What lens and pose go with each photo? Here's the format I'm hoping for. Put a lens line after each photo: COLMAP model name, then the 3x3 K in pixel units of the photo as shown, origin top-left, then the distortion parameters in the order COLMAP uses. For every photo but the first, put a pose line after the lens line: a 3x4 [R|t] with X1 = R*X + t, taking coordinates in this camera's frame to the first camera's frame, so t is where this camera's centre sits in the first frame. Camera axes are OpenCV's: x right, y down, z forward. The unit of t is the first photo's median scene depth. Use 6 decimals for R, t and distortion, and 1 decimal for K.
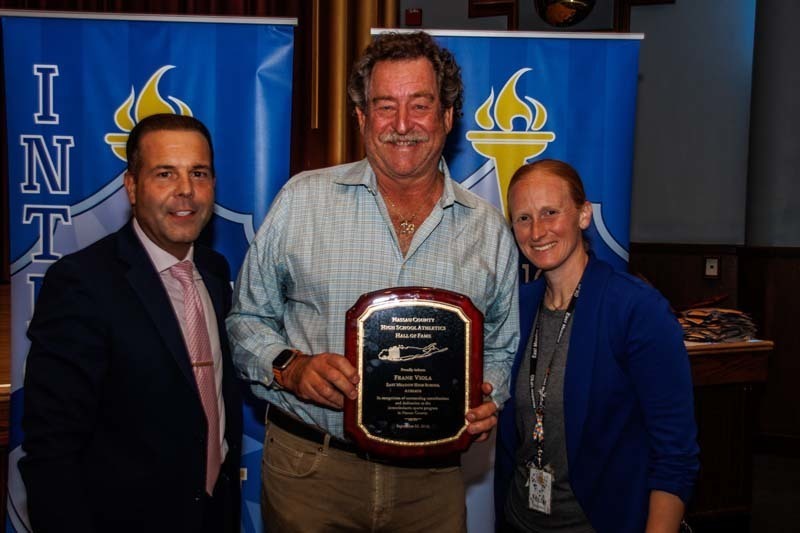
lens RADIAL K [[1074.2, 0, 403.2], [0, 1074.2, 260.6], [0, 0, 1]] dist [0.105162, 0.000000]
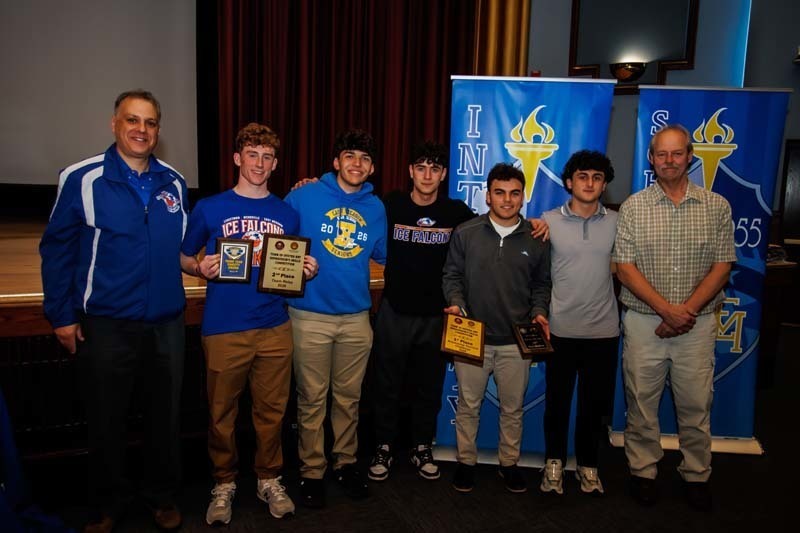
lens RADIAL K [[640.9, 0, 385.9], [0, 640.9, 272.0], [0, 0, 1]] dist [-0.007318, 0.001057]
pose [[0.999739, 0.013753, -0.018260, -0.451992], [-0.012258, 0.996753, 0.079585, 0.018077], [0.019296, -0.079340, 0.996661, -0.108911]]
